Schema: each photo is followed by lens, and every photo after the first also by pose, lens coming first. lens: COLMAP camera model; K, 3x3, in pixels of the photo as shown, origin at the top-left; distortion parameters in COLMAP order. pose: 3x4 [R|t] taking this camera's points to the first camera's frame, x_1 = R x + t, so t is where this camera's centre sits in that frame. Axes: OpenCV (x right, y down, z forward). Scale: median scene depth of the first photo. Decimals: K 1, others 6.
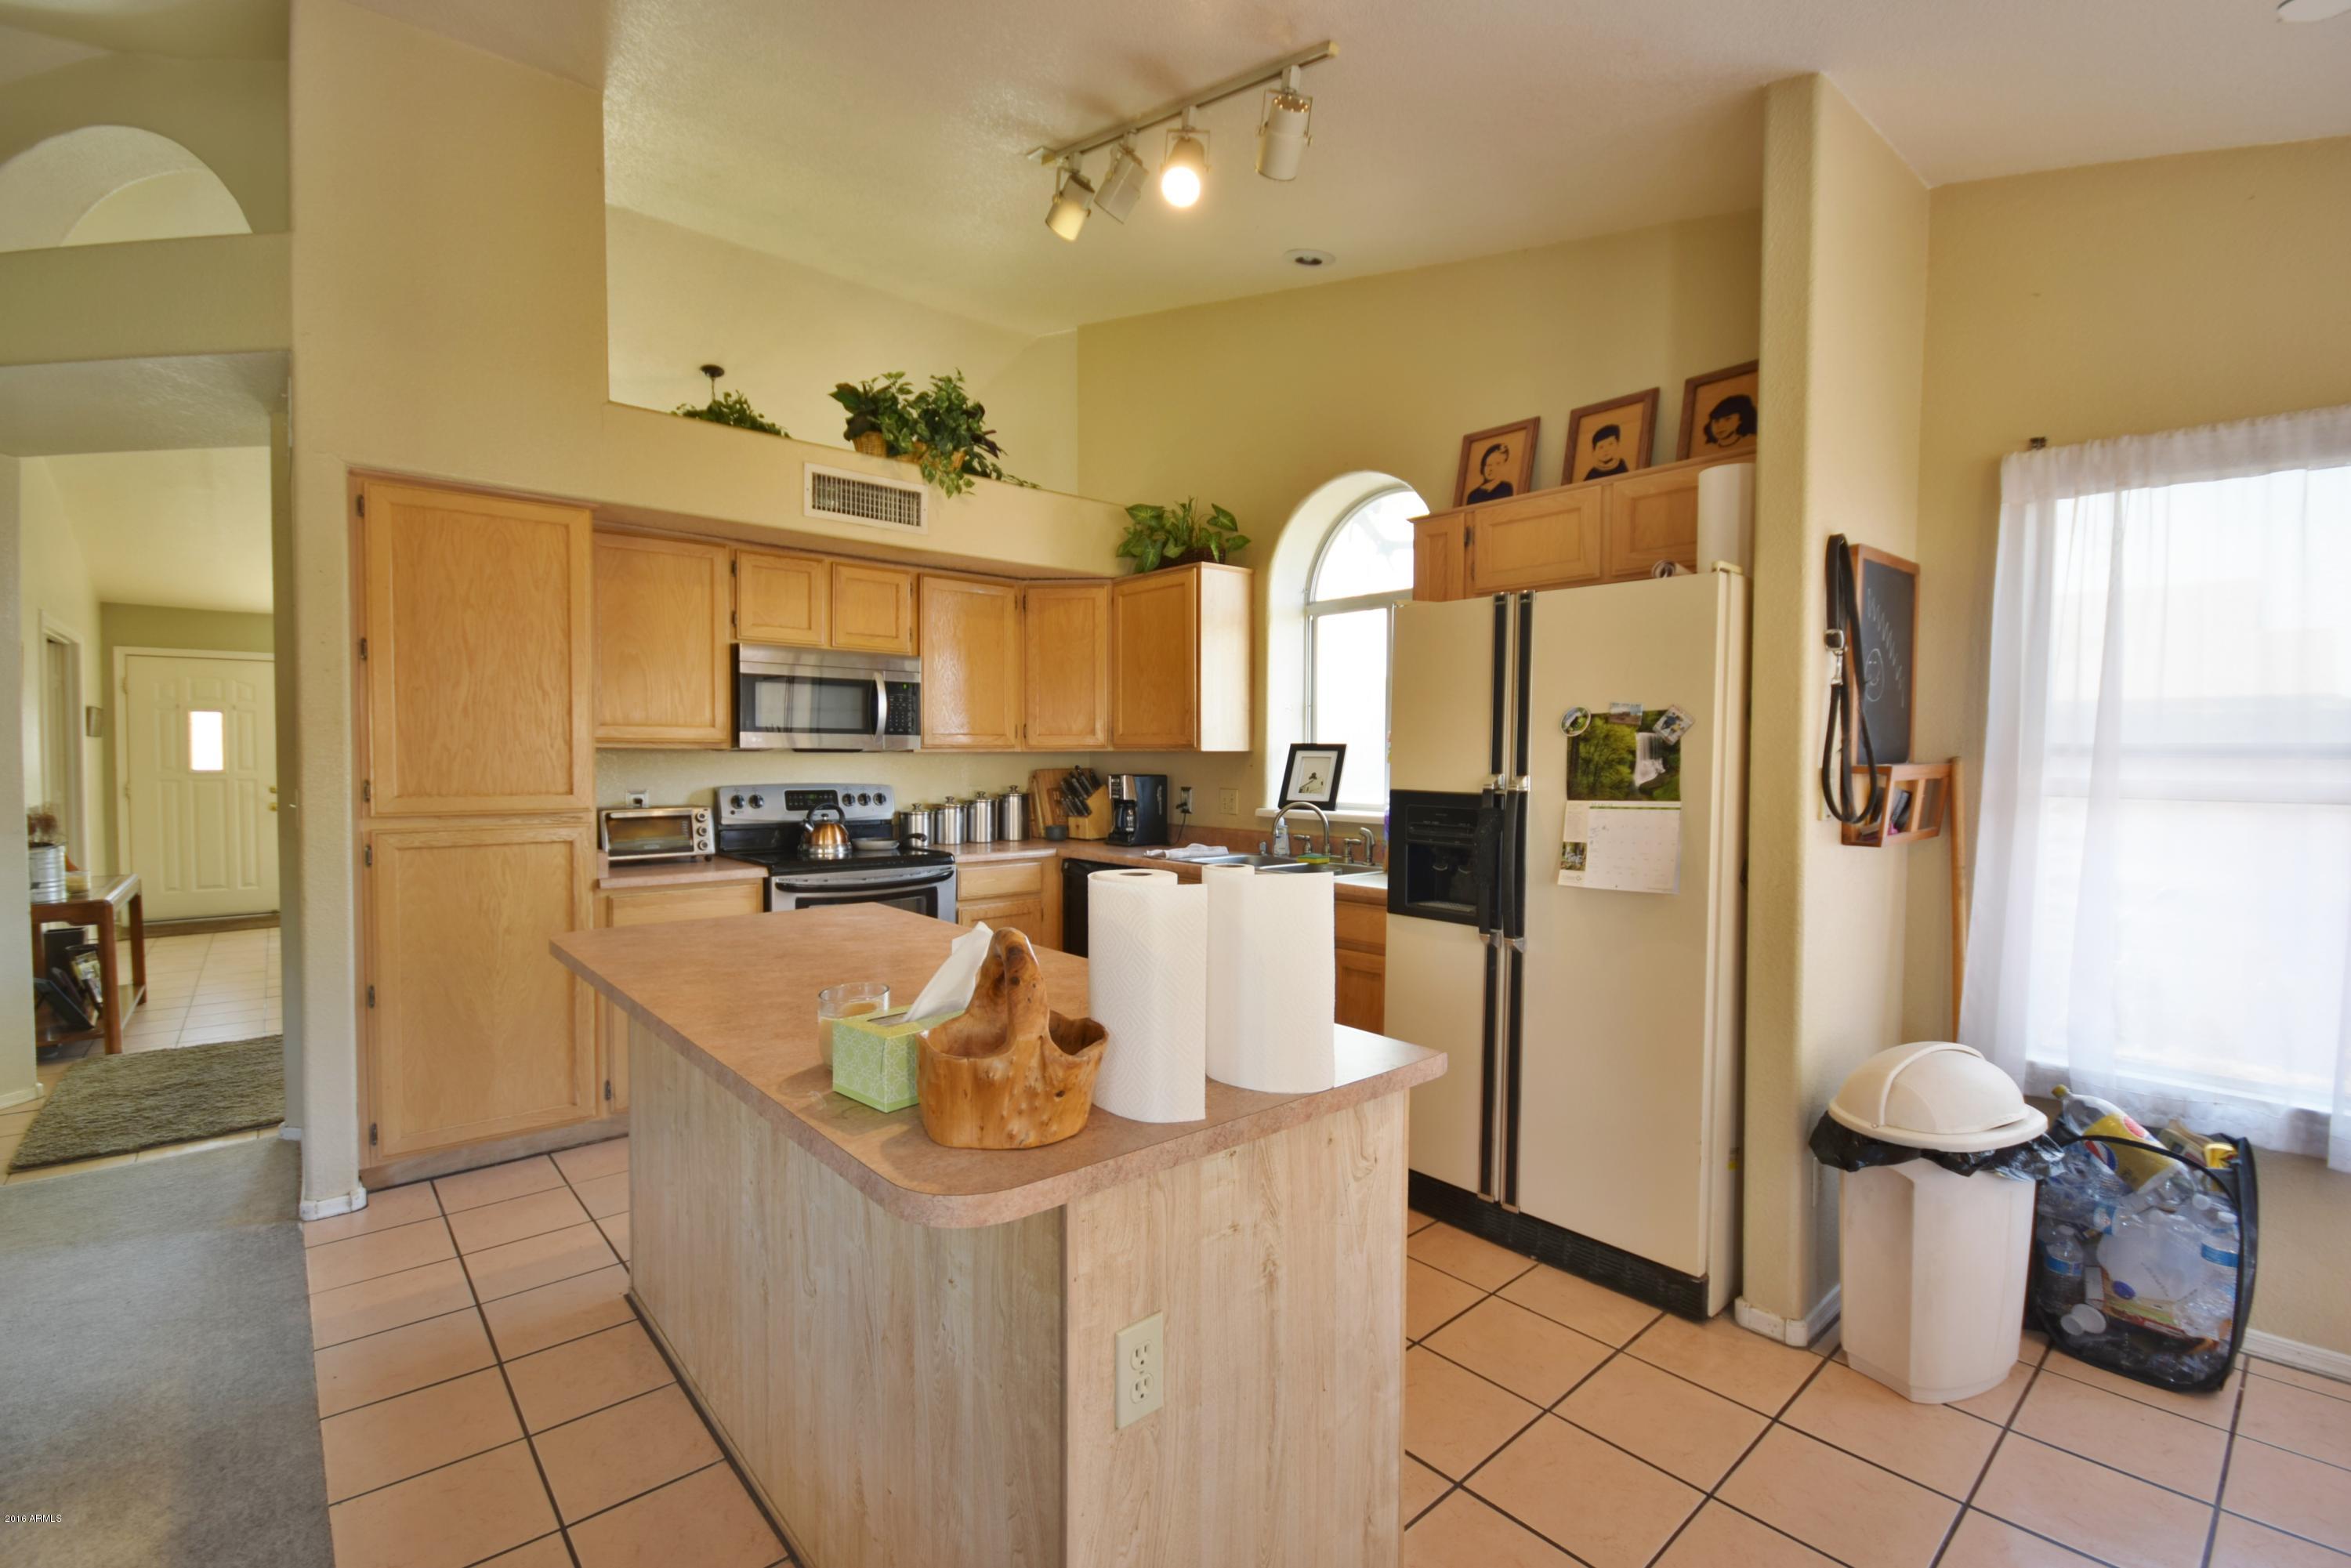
lens RADIAL K [[1030.2, 0, 1165.9], [0, 1030.2, 782.8], [0, 0, 1]] dist [0.000229, 0.000314]
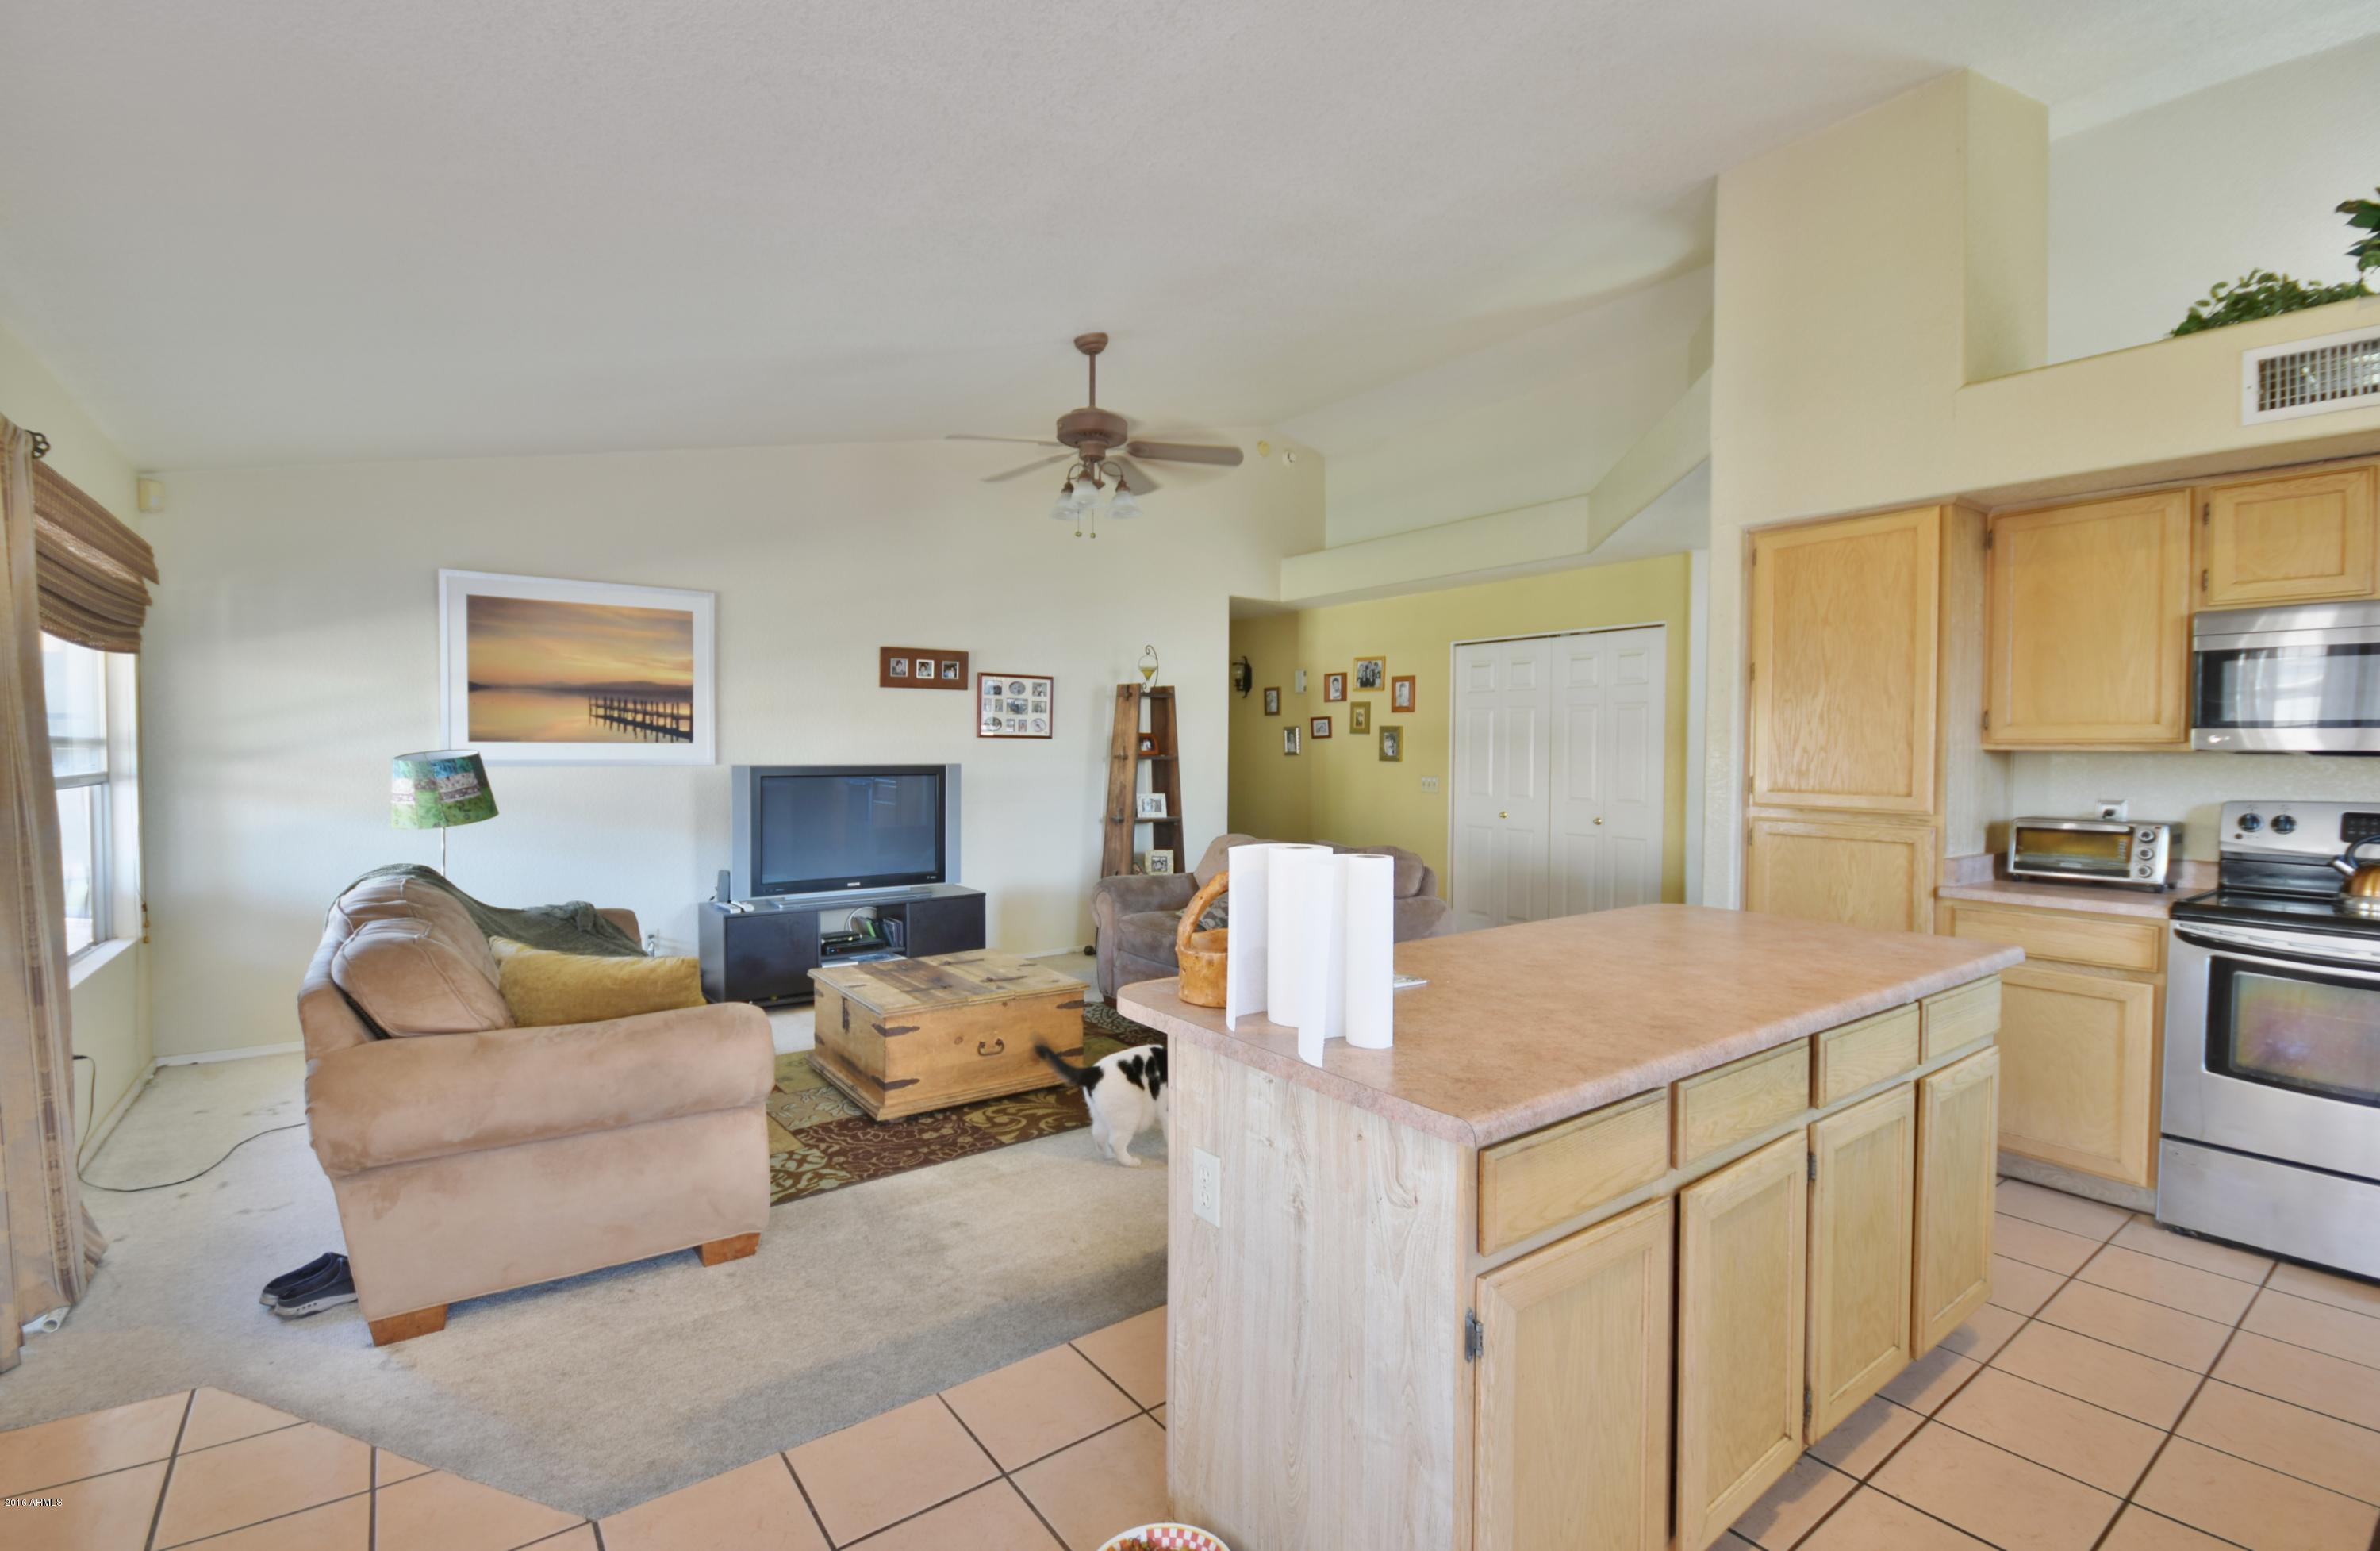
lens RADIAL K [[1058.1, 0, 1190.0], [0, 1058.1, 775.5], [0, 0, 1]] dist [0.027711, -0.020866]
pose [[-0.076487, 0.022304, -0.996821, 0.482121], [-0.032410, 0.999166, 0.024843, -0.011616], [0.996544, 0.034207, -0.075700, 0.359703]]
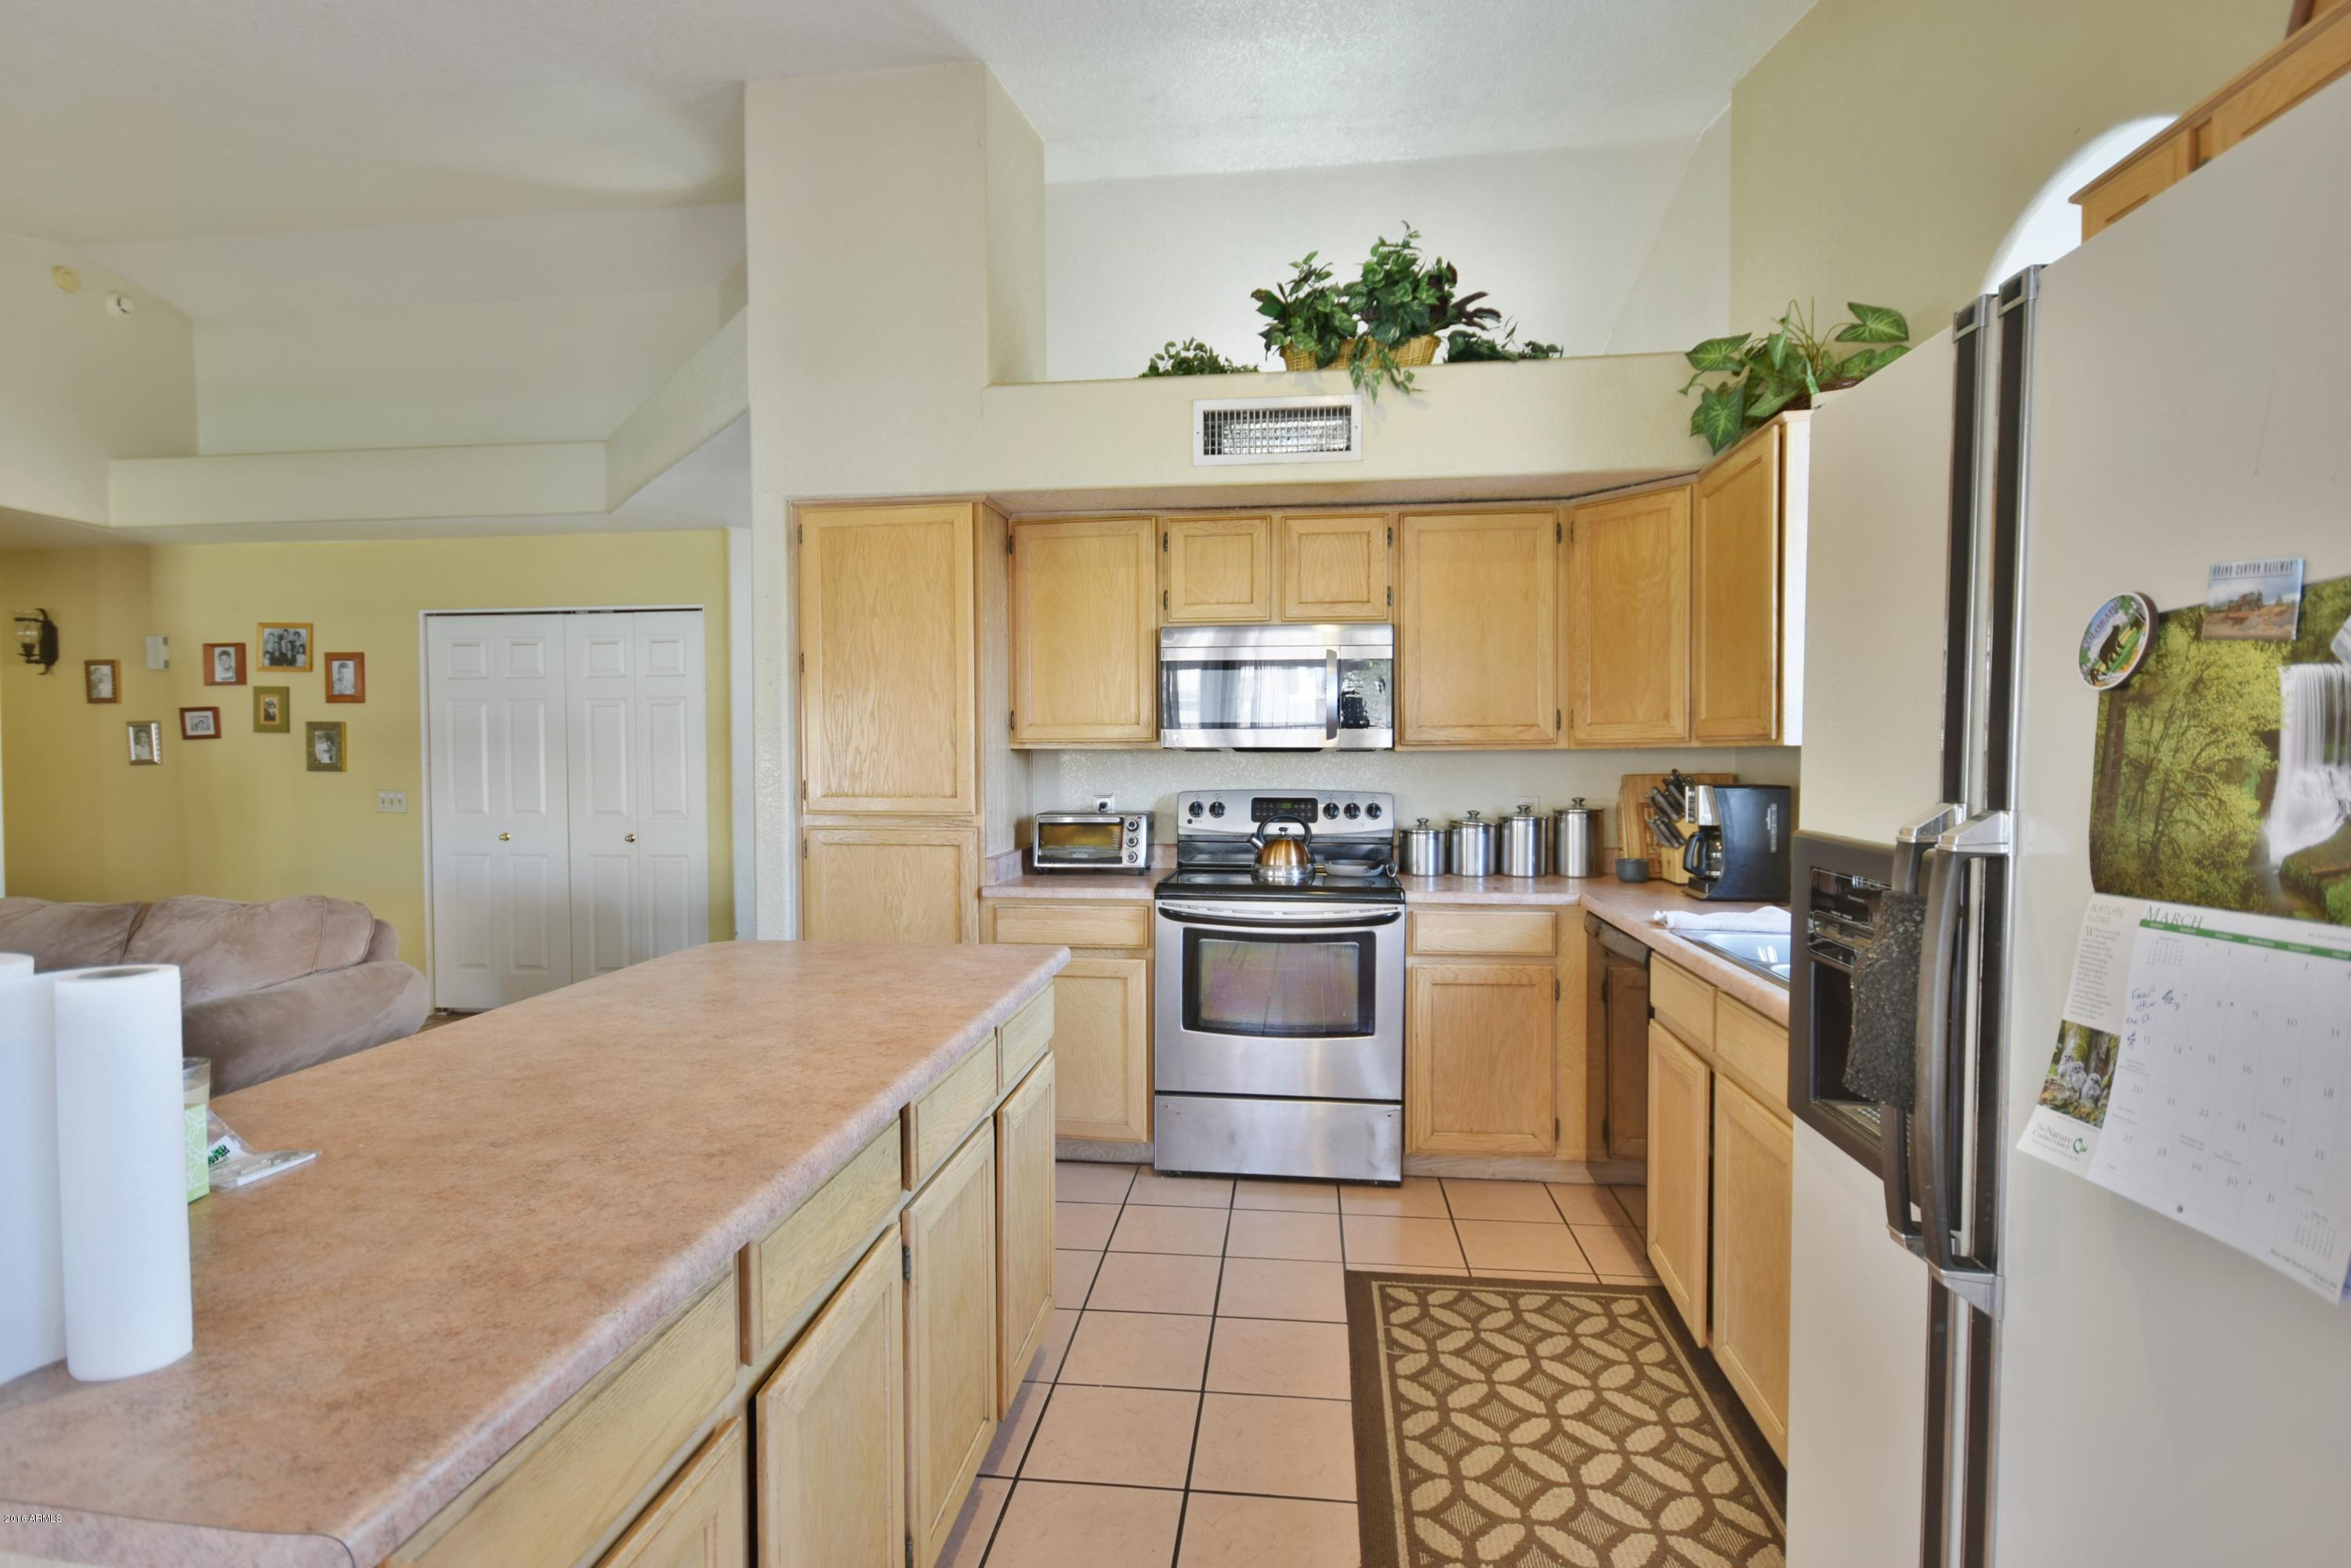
lens RADIAL K [[1134.9, 0, 1166.5], [0, 1134.9, 782.6], [0, 0, 1]] dist [0.001545, 0.000235]
pose [[0.666681, 0.013532, -0.745220, 0.338846], [-0.014440, 0.999882, 0.005238, -0.010702], [0.745203, 0.007269, 0.666798, 0.407863]]
